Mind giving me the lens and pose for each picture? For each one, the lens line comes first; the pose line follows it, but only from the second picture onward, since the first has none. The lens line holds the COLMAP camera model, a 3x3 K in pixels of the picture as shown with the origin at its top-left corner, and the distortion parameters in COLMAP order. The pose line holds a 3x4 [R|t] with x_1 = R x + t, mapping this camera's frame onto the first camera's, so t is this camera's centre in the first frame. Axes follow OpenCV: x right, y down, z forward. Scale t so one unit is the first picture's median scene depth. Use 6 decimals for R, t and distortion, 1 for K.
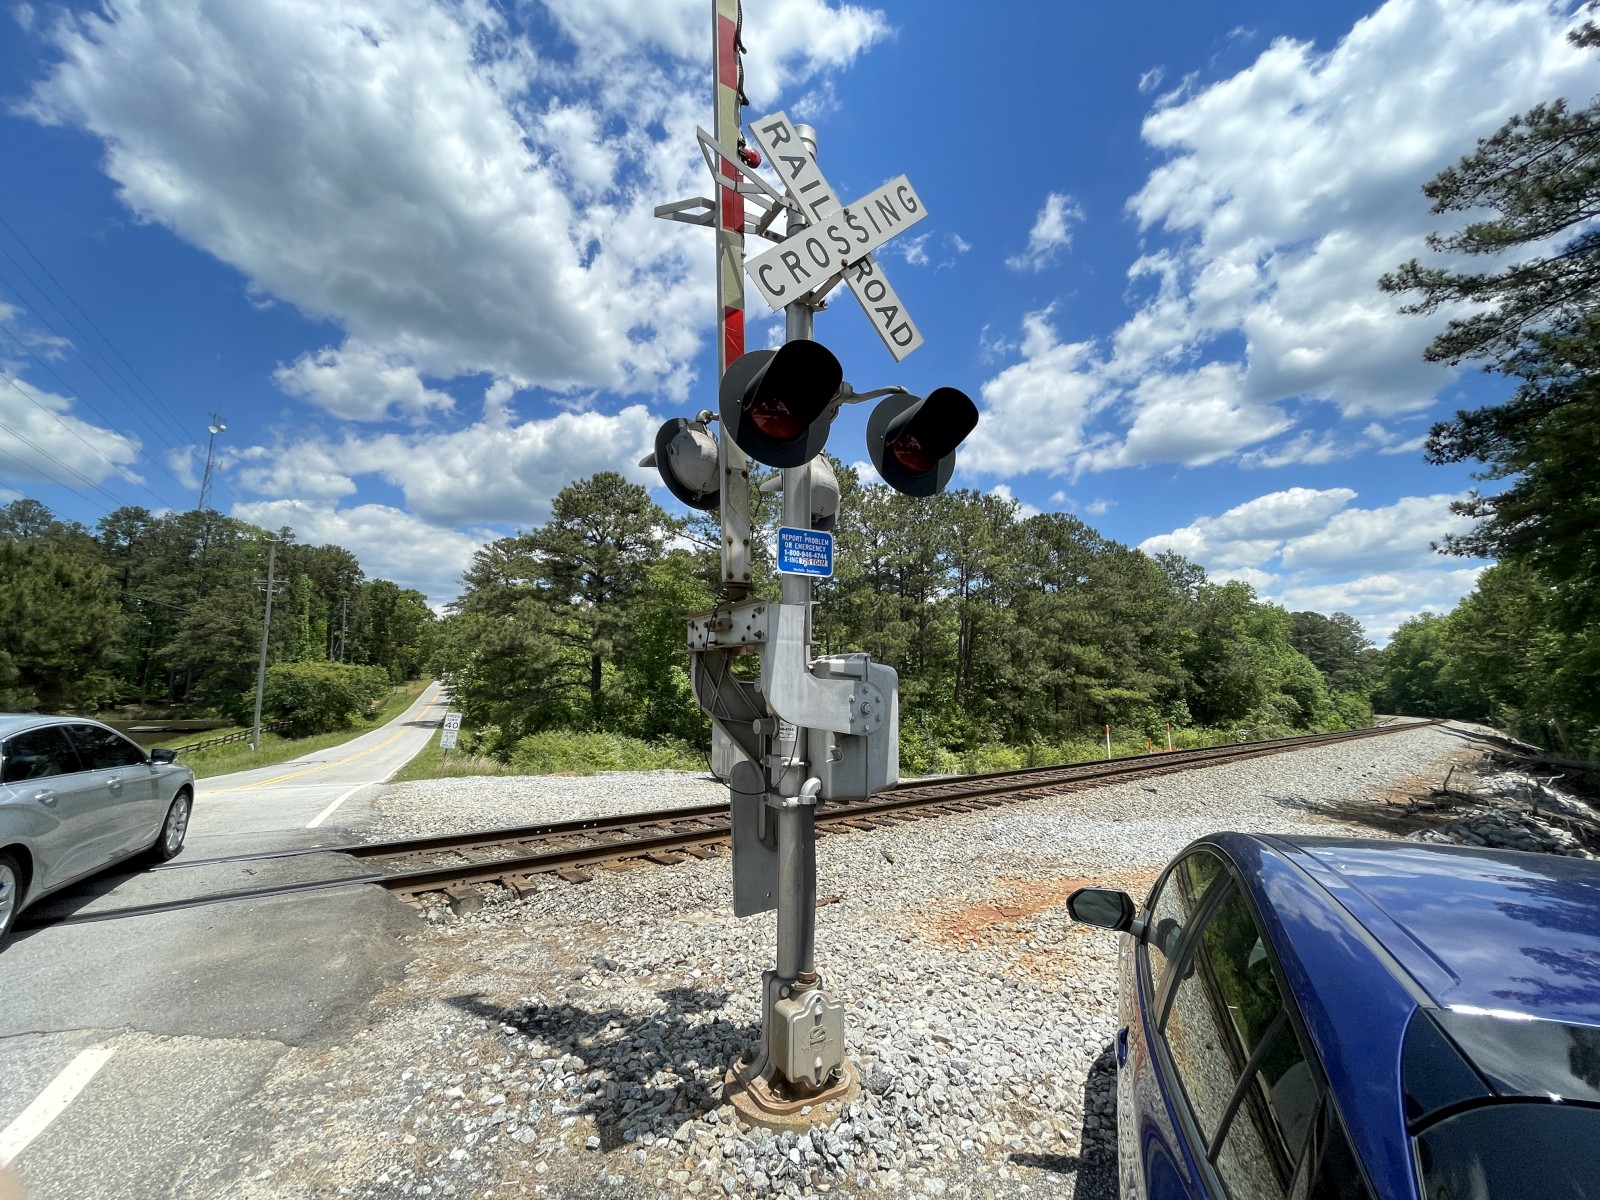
lens RADIAL K [[645.0, 0, 804.4], [0, 645.0, 600.2], [0, 0, 1]] dist [-0.002364, -0.000620]
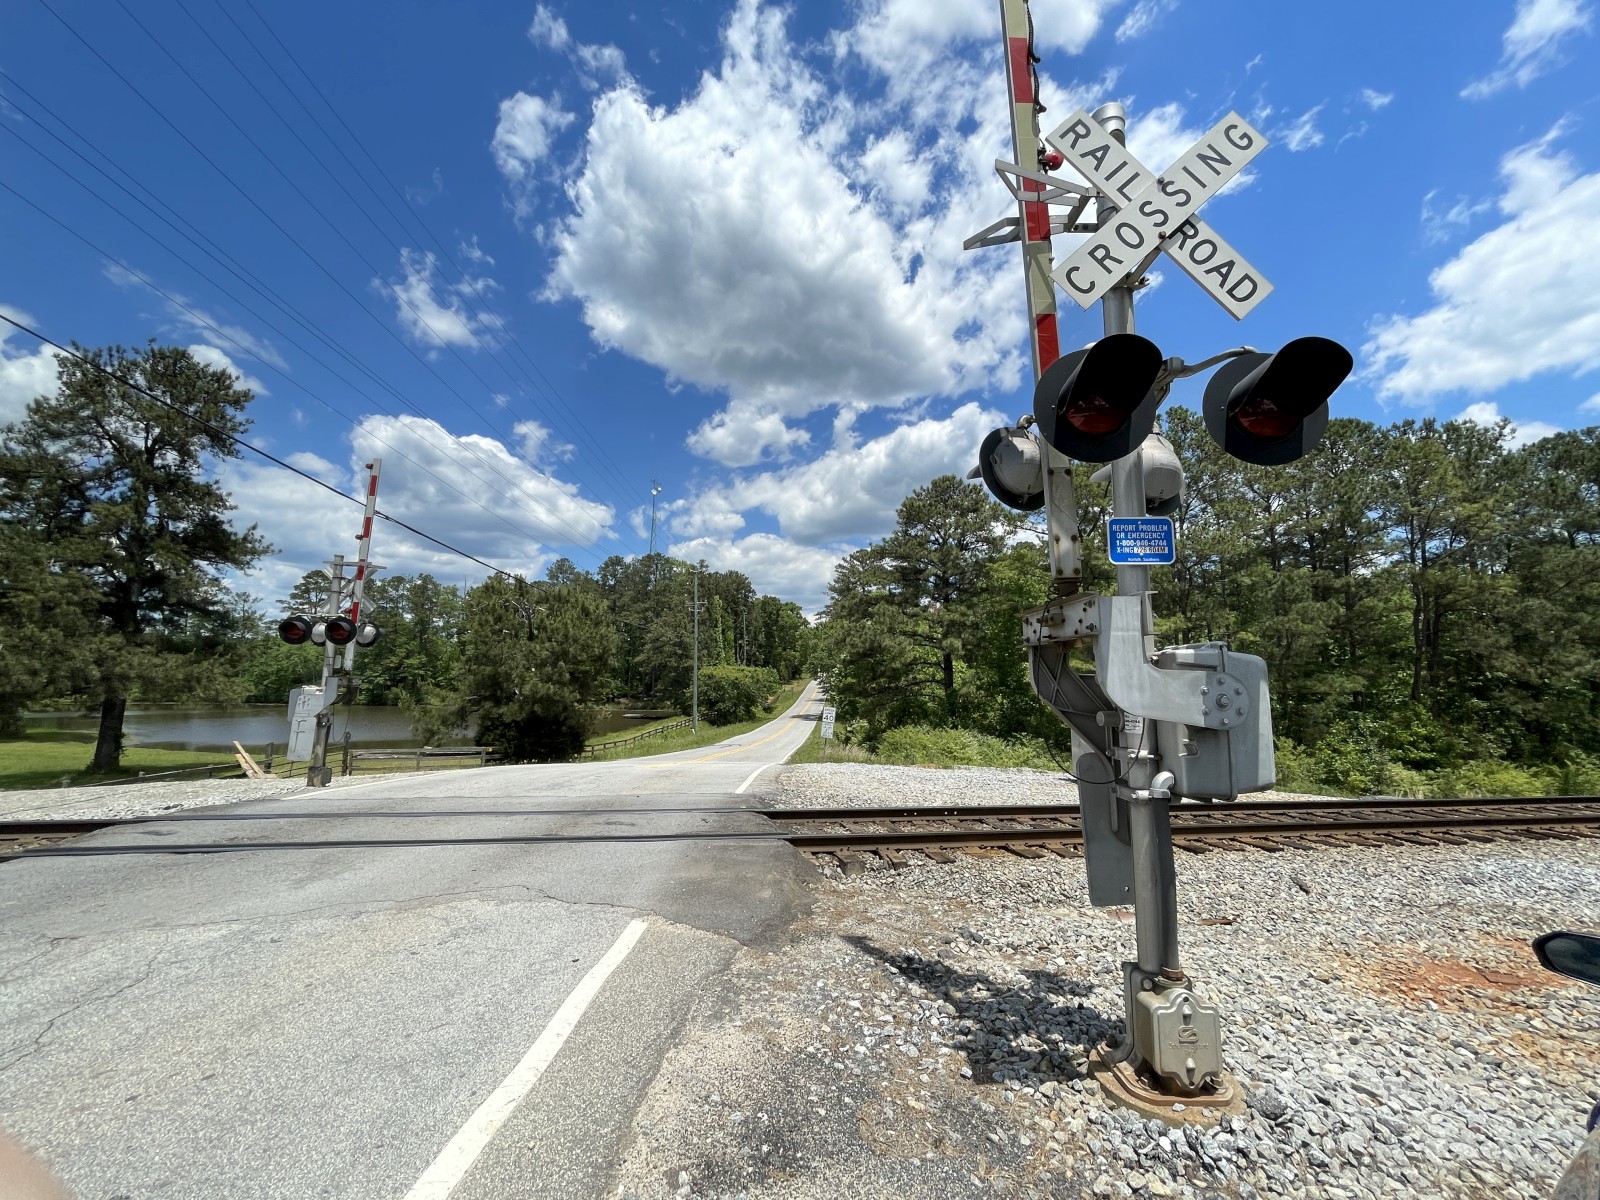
lens RADIAL K [[645.0, 0, 804.4], [0, 645.0, 600.2], [0, 0, 1]] dist [-0.002364, -0.000620]
pose [[0.863007, -0.067642, -0.500643, 0.021555], [0.069192, 0.997483, -0.015499, -0.002309], [0.500431, -0.021265, 0.865515, -0.048560]]
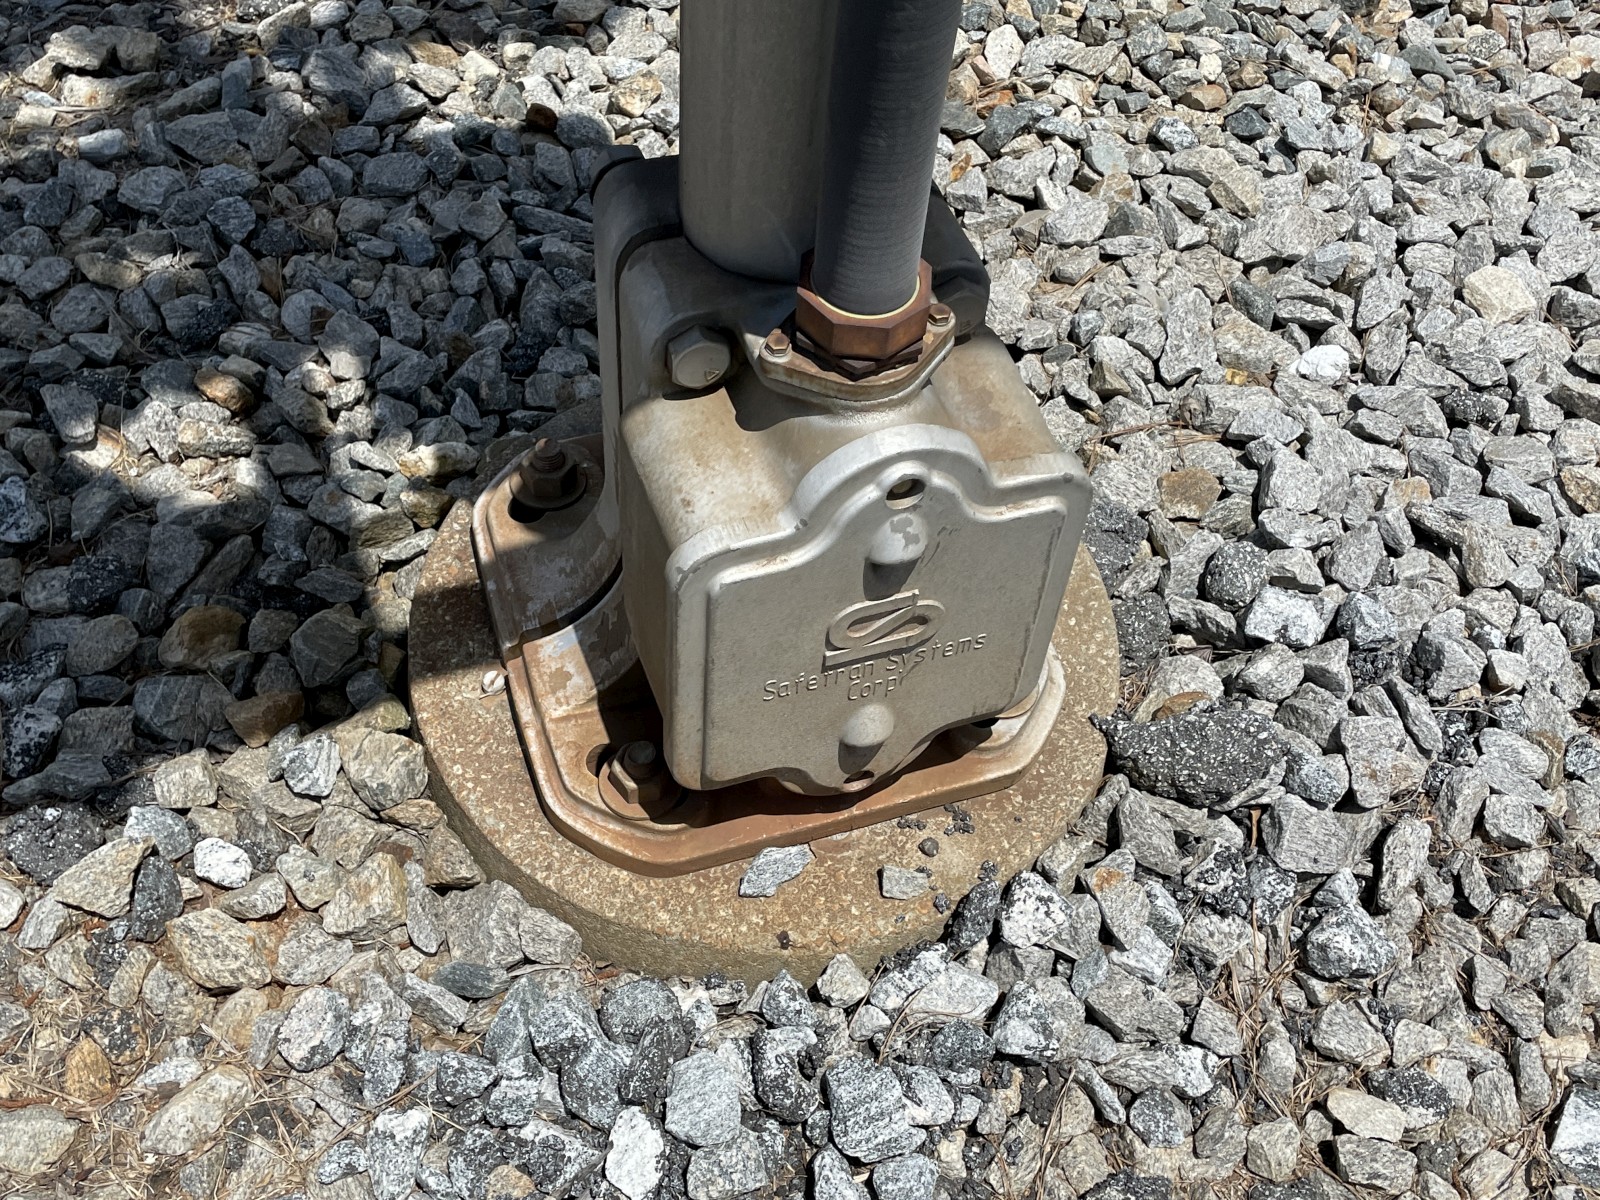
lens RADIAL K [[1778.3, 0, 800.0], [0, 1778.3, 600.0], [0, 0, 1]] dist [0.022137, 0.027821]
pose [[0.975609, 0.200967, -0.088314, 0.015869], [-0.027027, 0.509223, 0.860210, 0.124874], [0.217846, -0.836841, 0.502235, 0.323708]]
